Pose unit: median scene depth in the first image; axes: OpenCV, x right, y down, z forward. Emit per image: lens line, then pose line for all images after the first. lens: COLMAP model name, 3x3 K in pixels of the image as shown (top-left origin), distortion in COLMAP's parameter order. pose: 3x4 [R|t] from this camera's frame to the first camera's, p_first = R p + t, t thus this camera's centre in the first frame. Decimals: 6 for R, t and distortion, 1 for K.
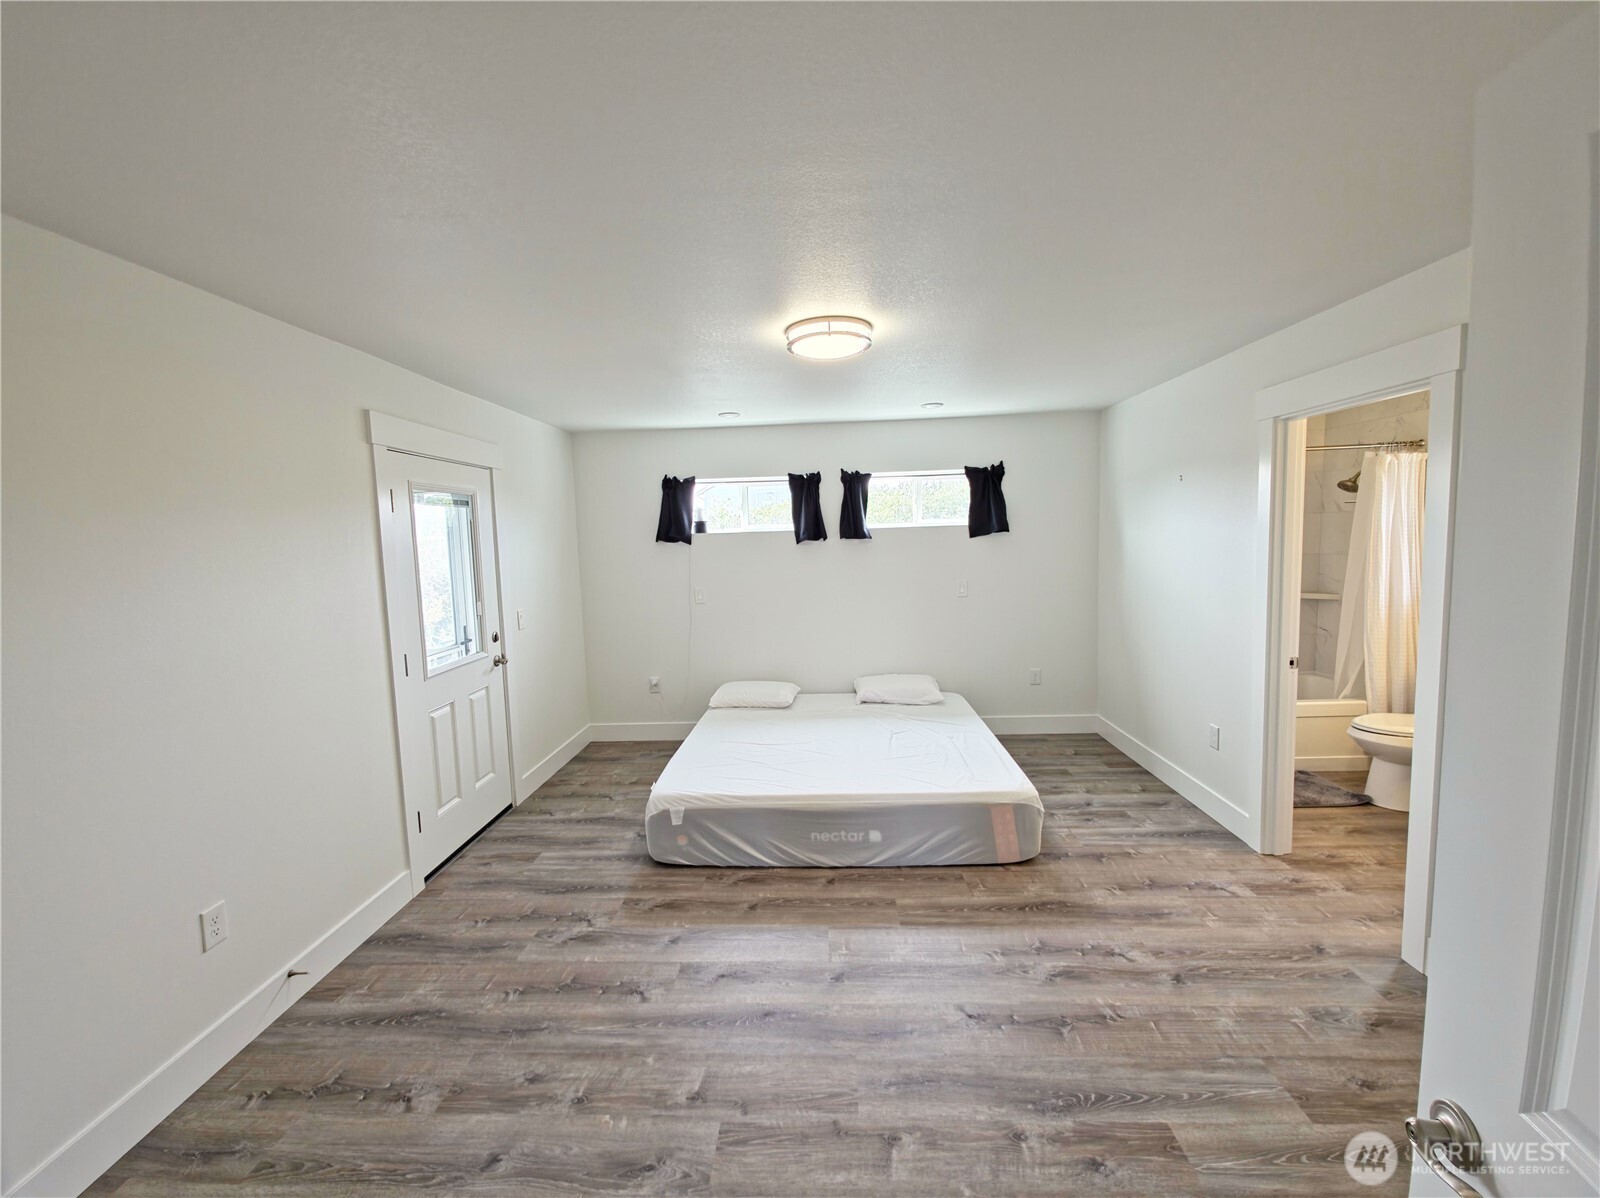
lens RADIAL K [[658.7, 0, 803.2], [0, 658.7, 594.3], [0, 0, 1]] dist [0.013569, -0.007525]
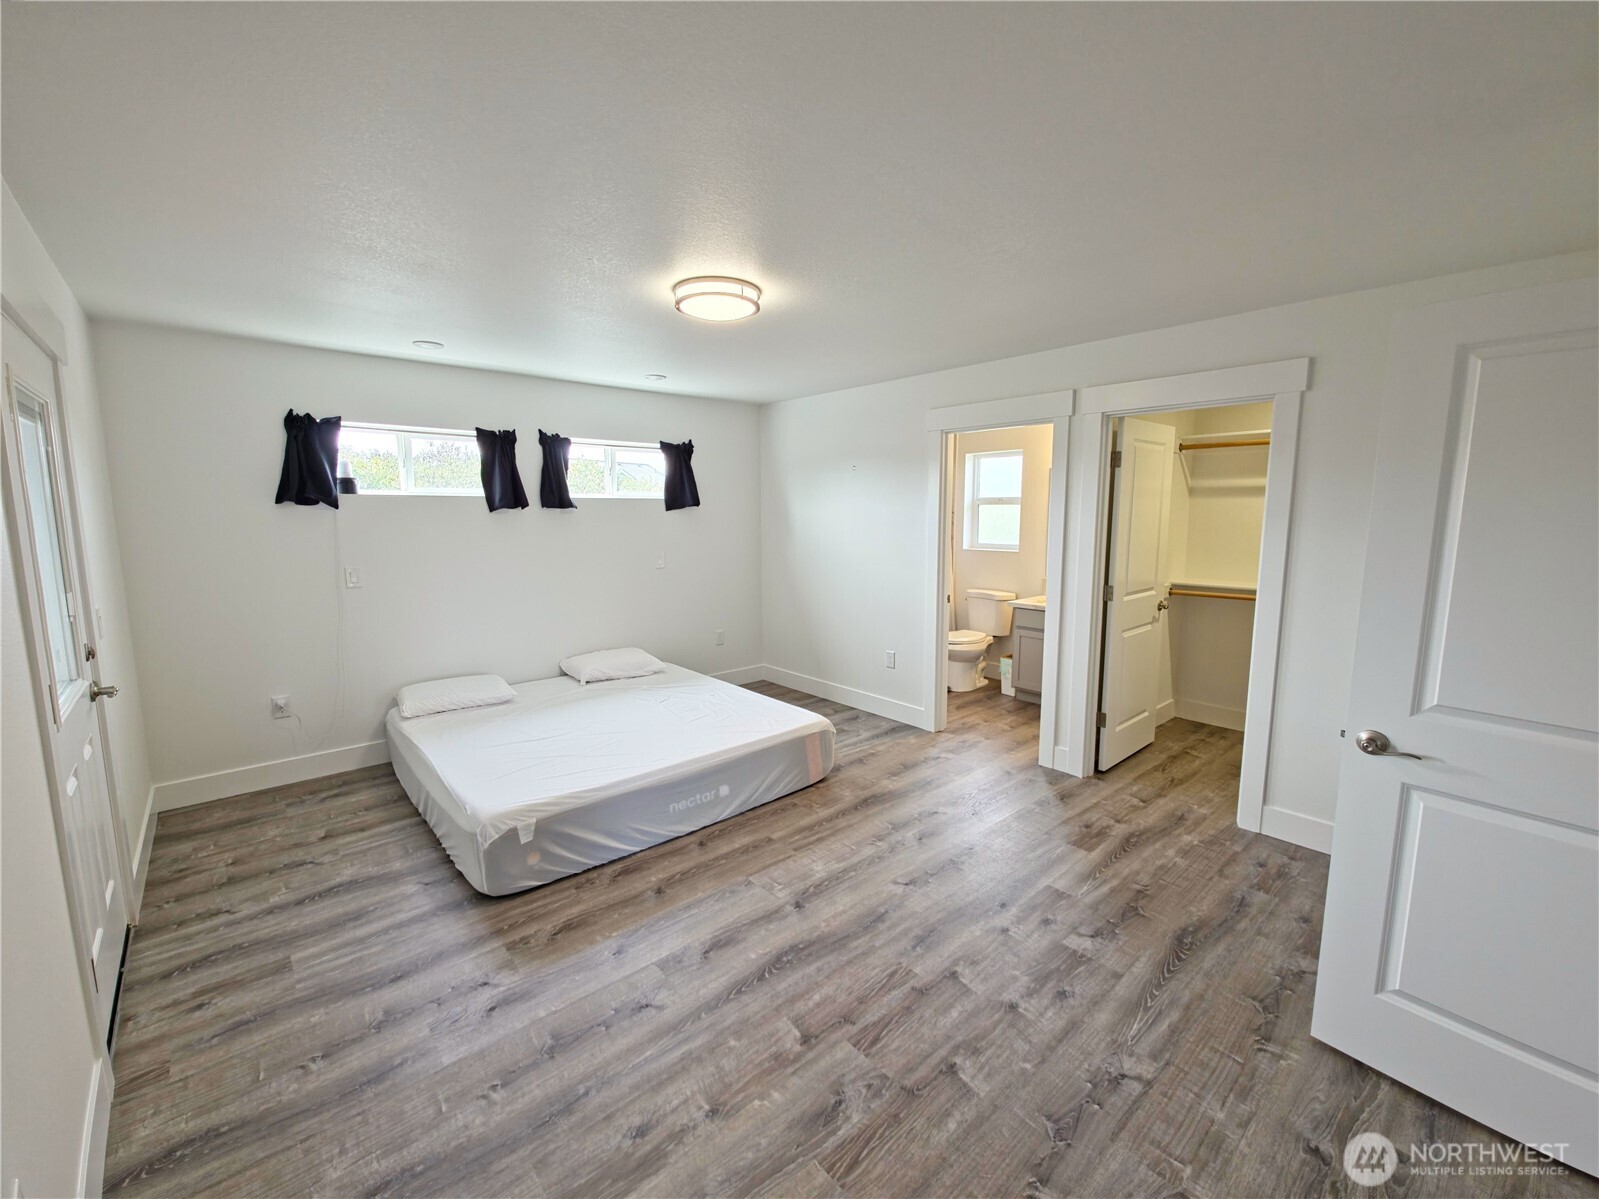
lens RADIAL K [[658.3, 0, 802.7], [0, 658.3, 594.8], [0, 0, 1]] dist [0.013569, -0.007525]
pose [[0.716389, -0.058861, 0.695213, -0.457911], [0.042337, 0.998266, 0.040893, 0.018128], [-0.696415, 0.000138, 0.717639, 0.148943]]
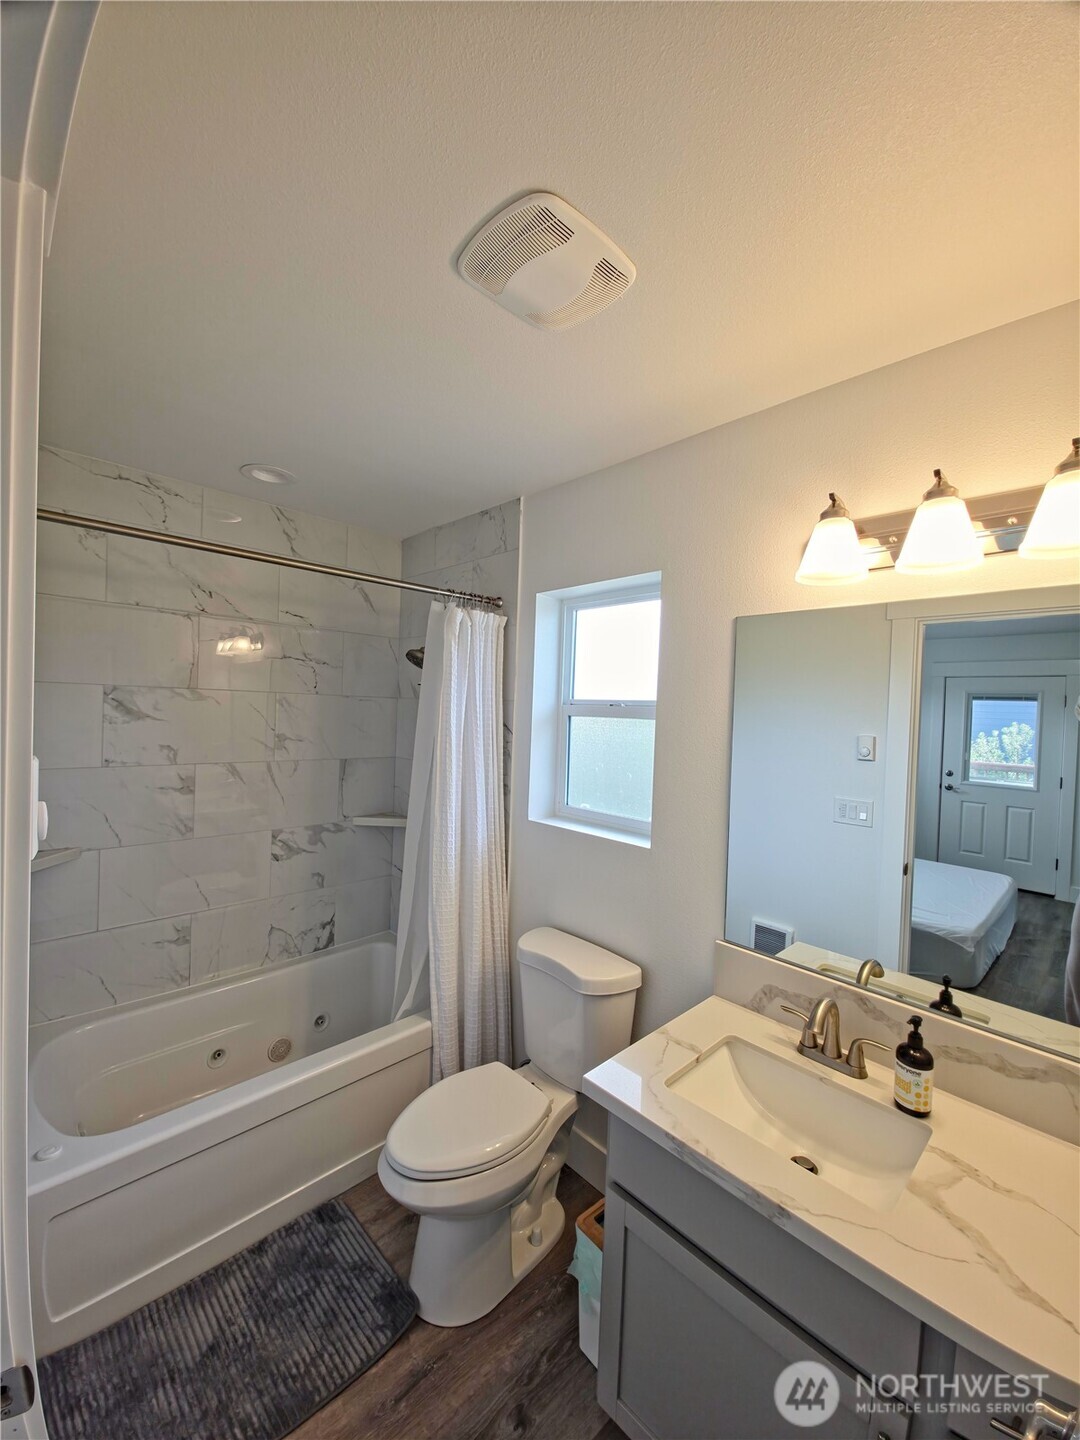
lens RADIAL K [[592.8, 0, 540.0], [0, 592.8, 720.0], [0, 0, 1]] dist [0.013569, -0.007525]
pose [[0.670135, 0.045460, 0.740846, 0.590559], [0.008054, 0.997619, -0.068501, -0.077757], [-0.742196, 0.051871, 0.668173, 0.649030]]
